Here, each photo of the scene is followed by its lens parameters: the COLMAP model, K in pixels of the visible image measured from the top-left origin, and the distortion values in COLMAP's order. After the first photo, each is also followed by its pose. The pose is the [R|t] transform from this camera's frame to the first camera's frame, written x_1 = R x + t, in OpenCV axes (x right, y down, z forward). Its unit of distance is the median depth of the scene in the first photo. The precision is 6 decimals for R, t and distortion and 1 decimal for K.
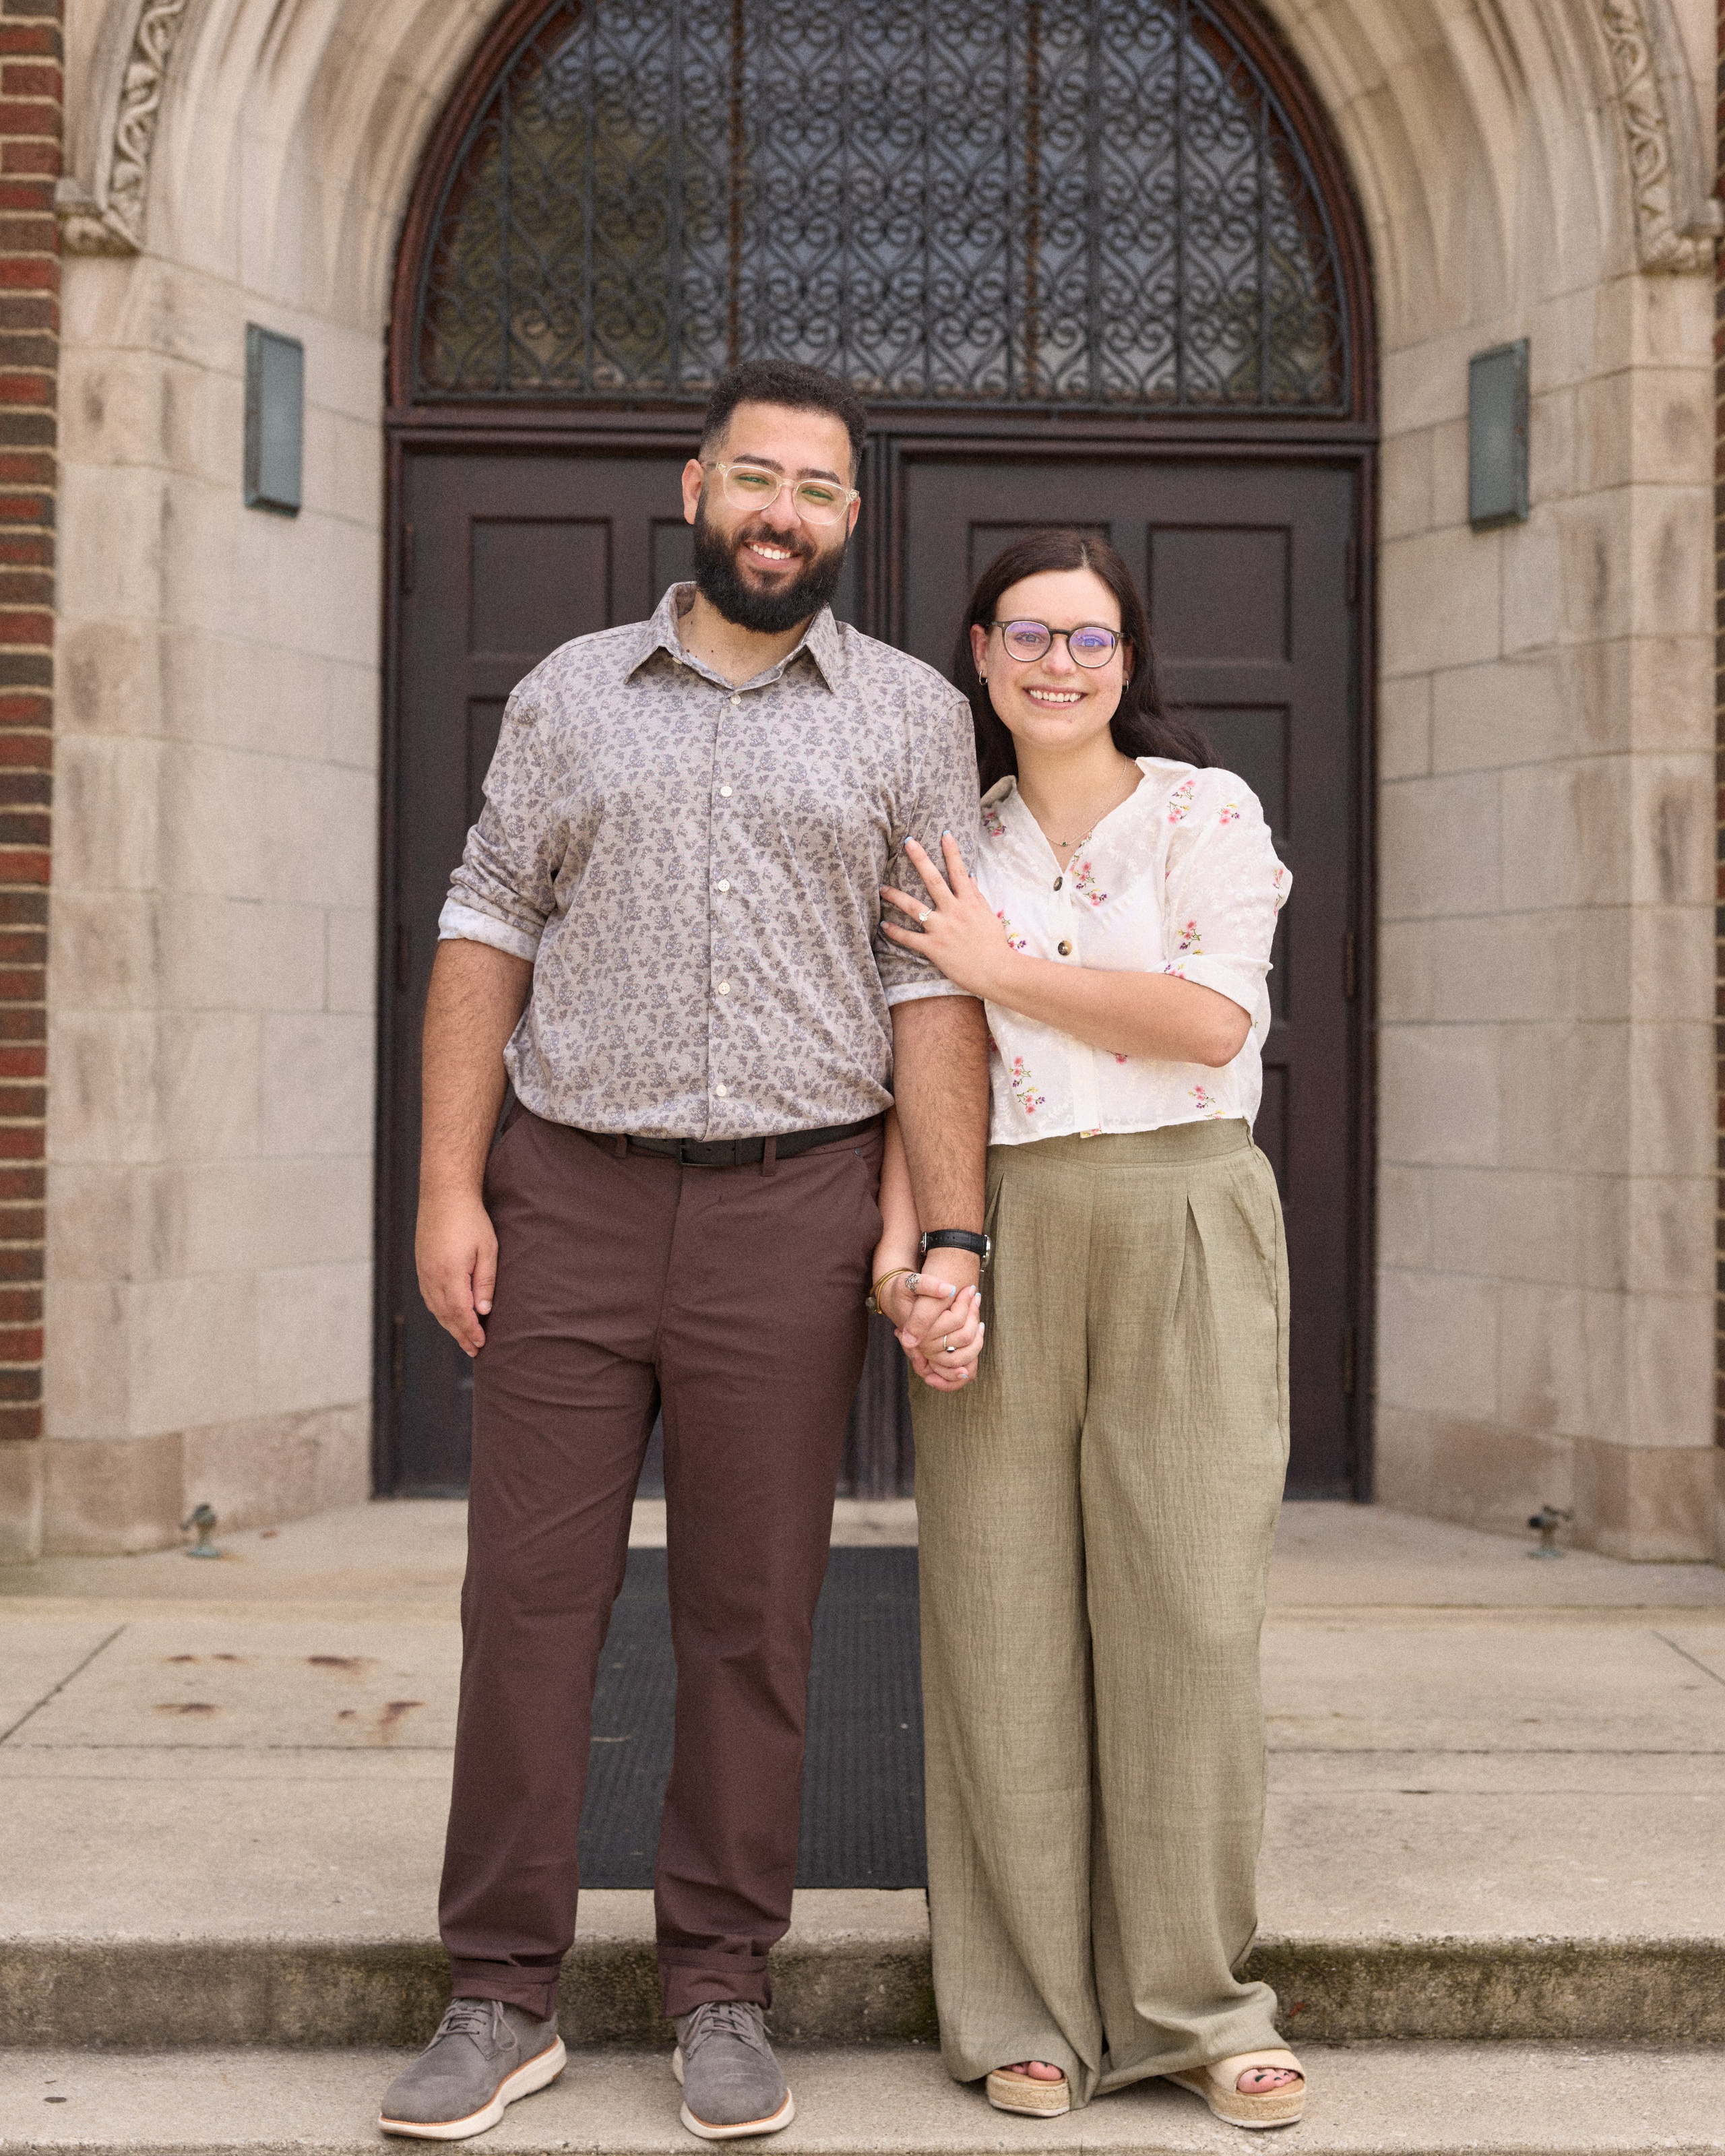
lens RADIAL K [[3872.1, 0, 941.1], [0, 3872.1, 914.7], [0, 0, 1]] dist [0.023233, 0.003906]
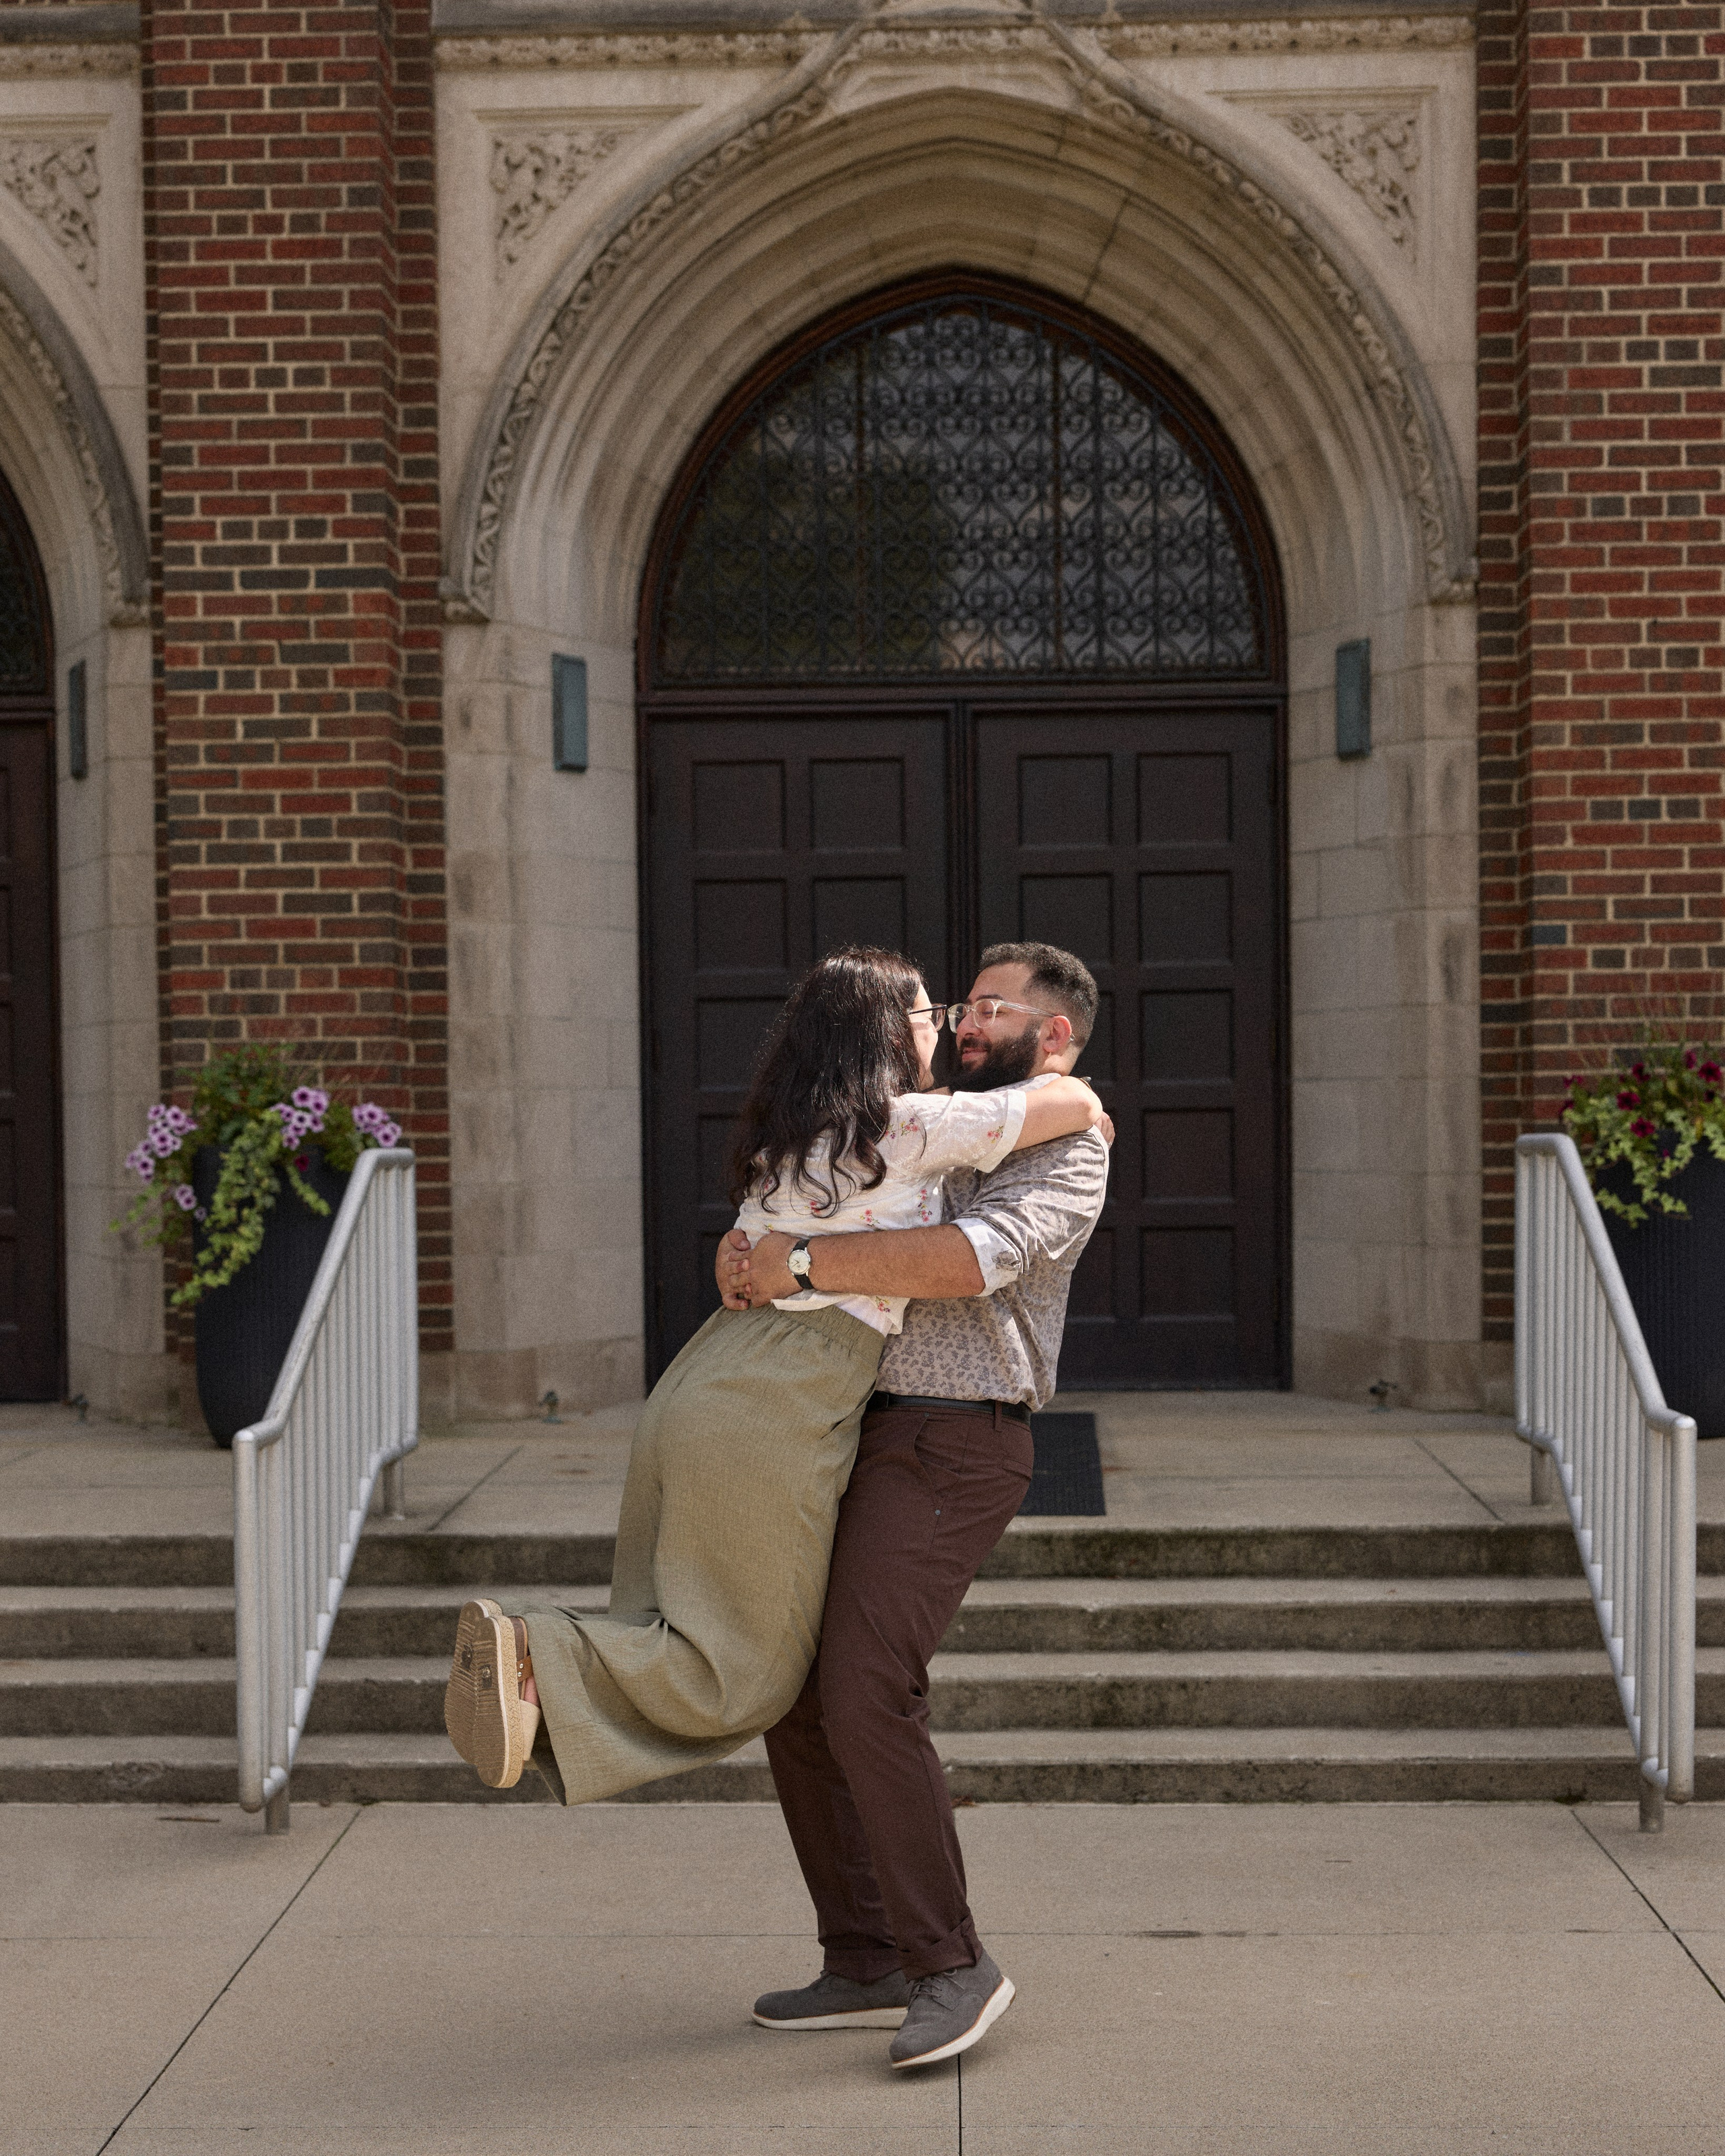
lens RADIAL K [[7409.6, 0, 862.5], [0, 7409.6, 1078.0], [0, 0, 1]] dist [-0.000804, -0.028483]
pose [[0.997151, -0.020792, -0.072506, 0.161024], [0.023385, 0.999110, 0.035094, -0.081812], [0.071711, -0.036689, 0.996750, -1.988892]]
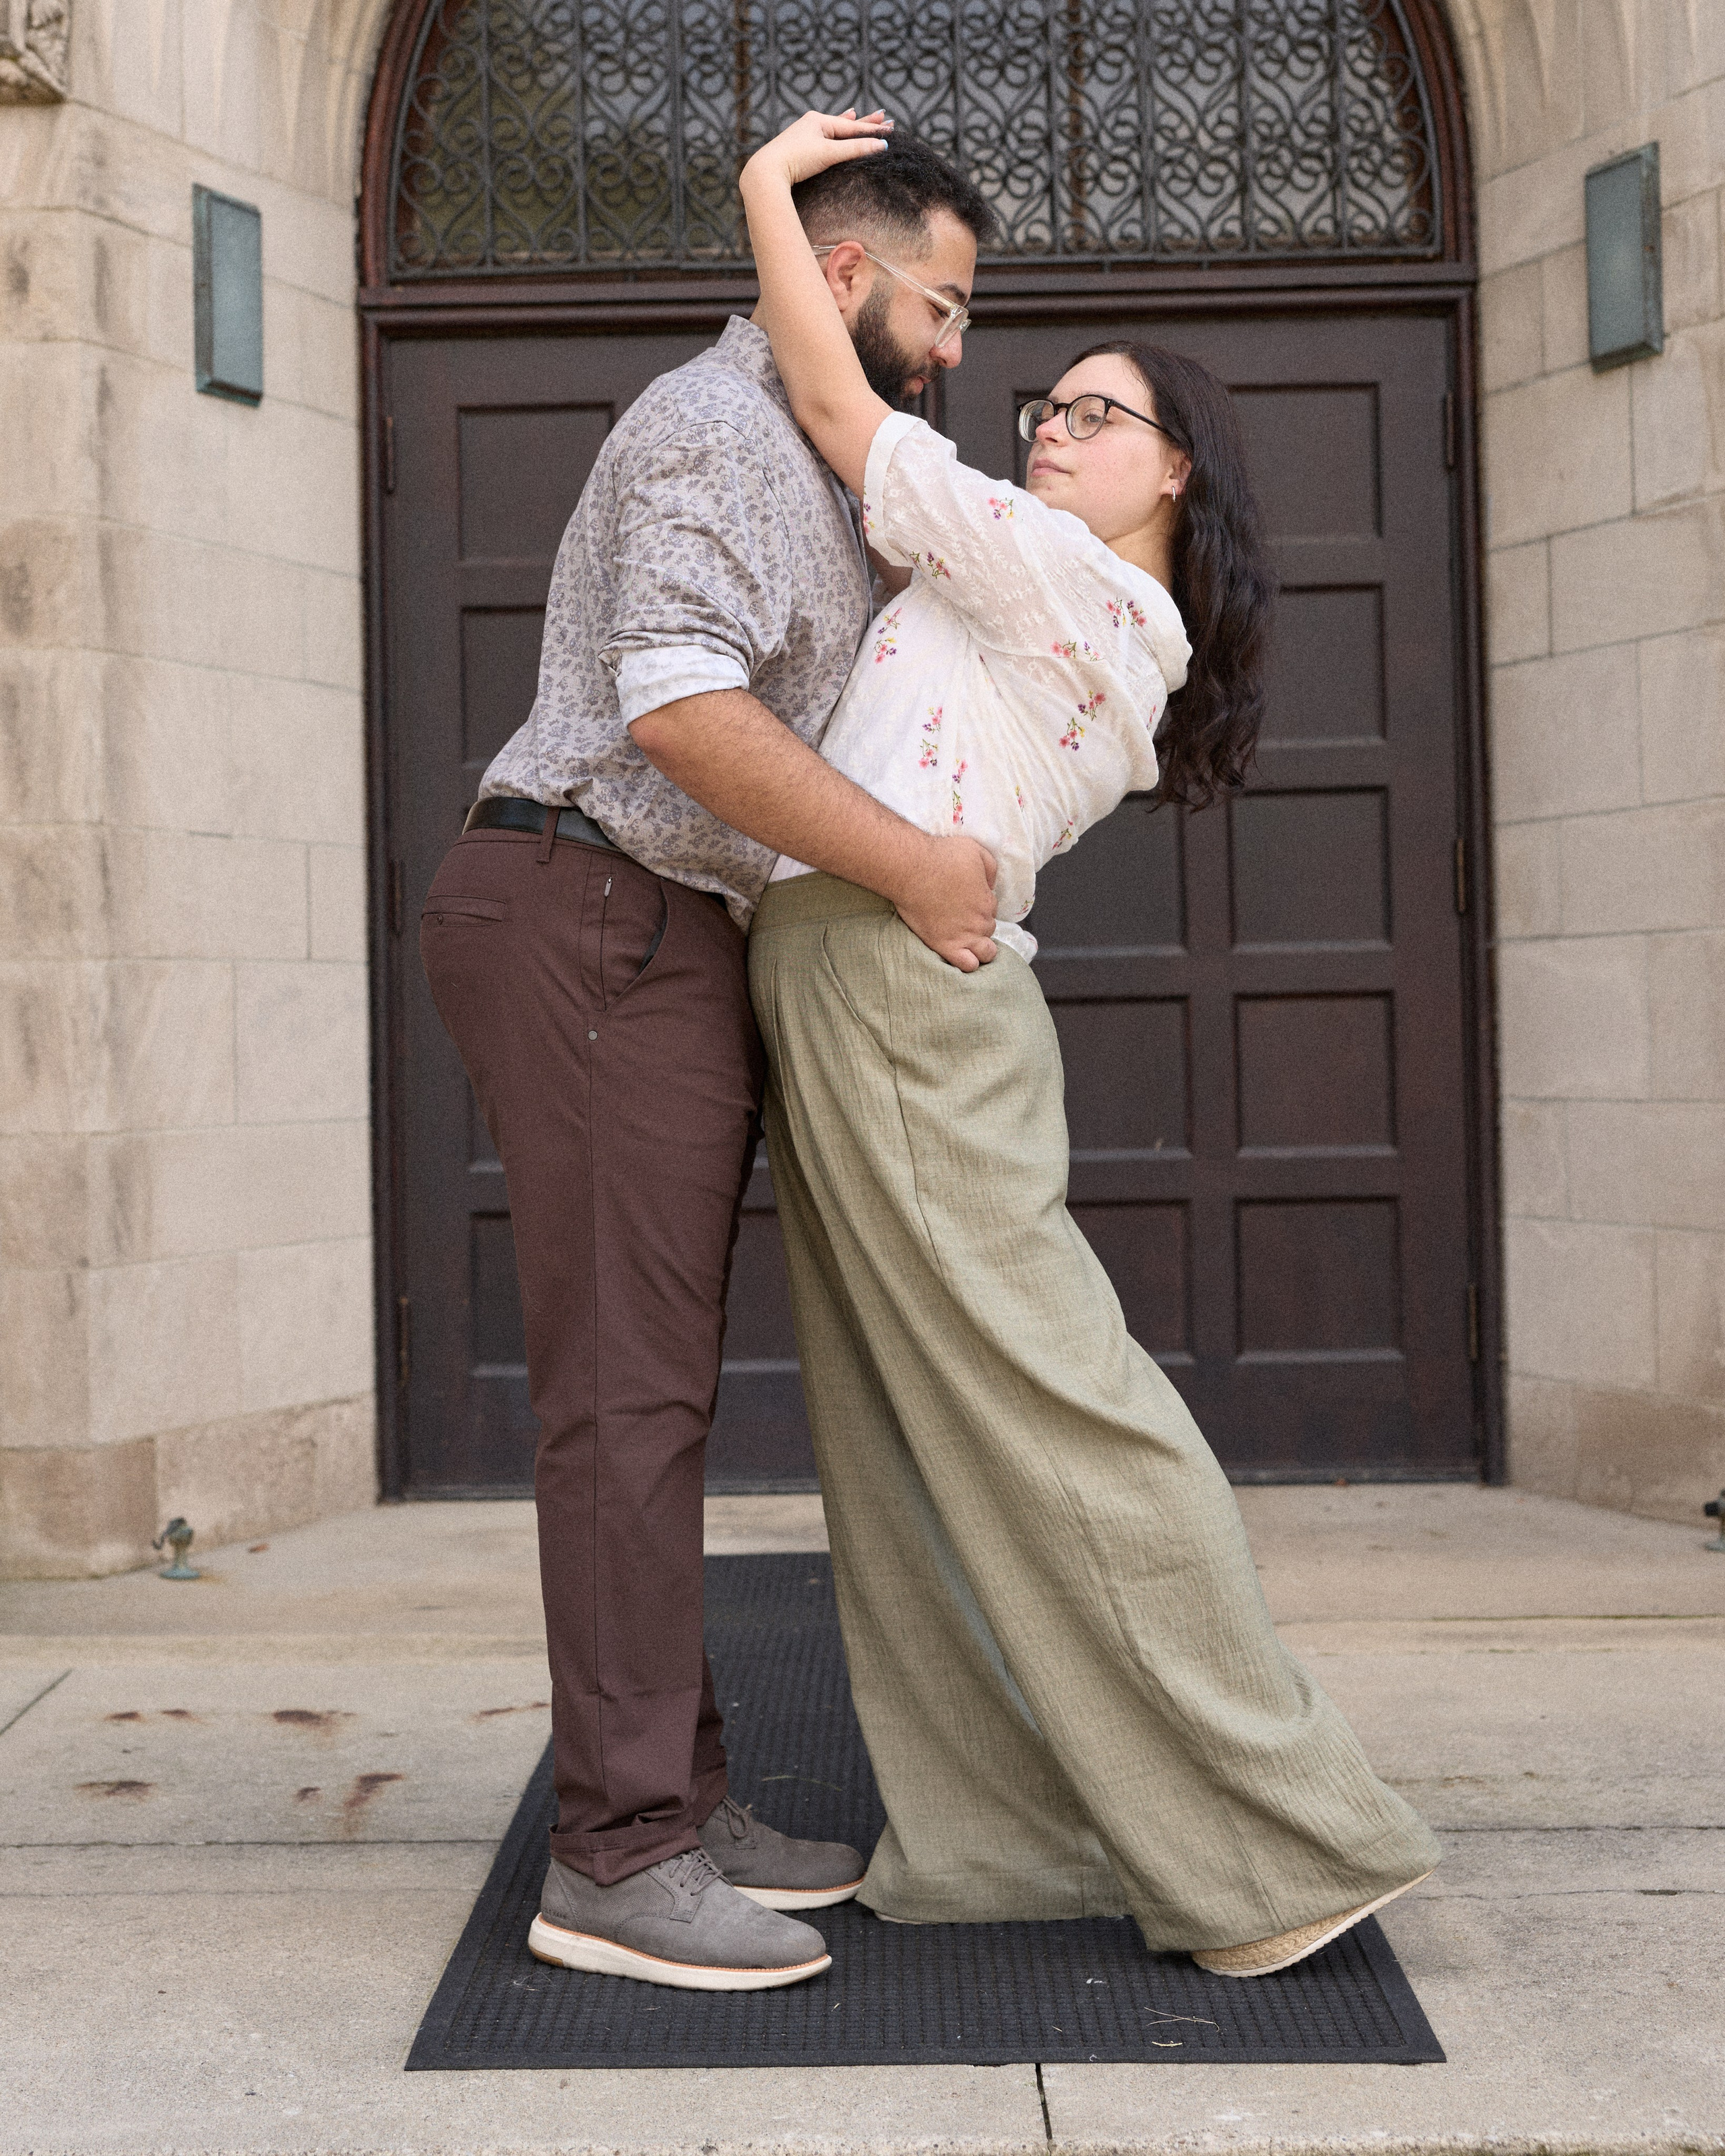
lens RADIAL K [[3298.8, 0, 766.3], [0, 3298.8, 969.5], [0, 0, 1]] dist [0.021889, 0.017696]
pose [[0.997720, -0.028877, -0.061004, -0.007322], [0.029620, 0.999497, 0.011315, 0.021887], [0.060647, -0.013096, 0.998073, 0.248032]]
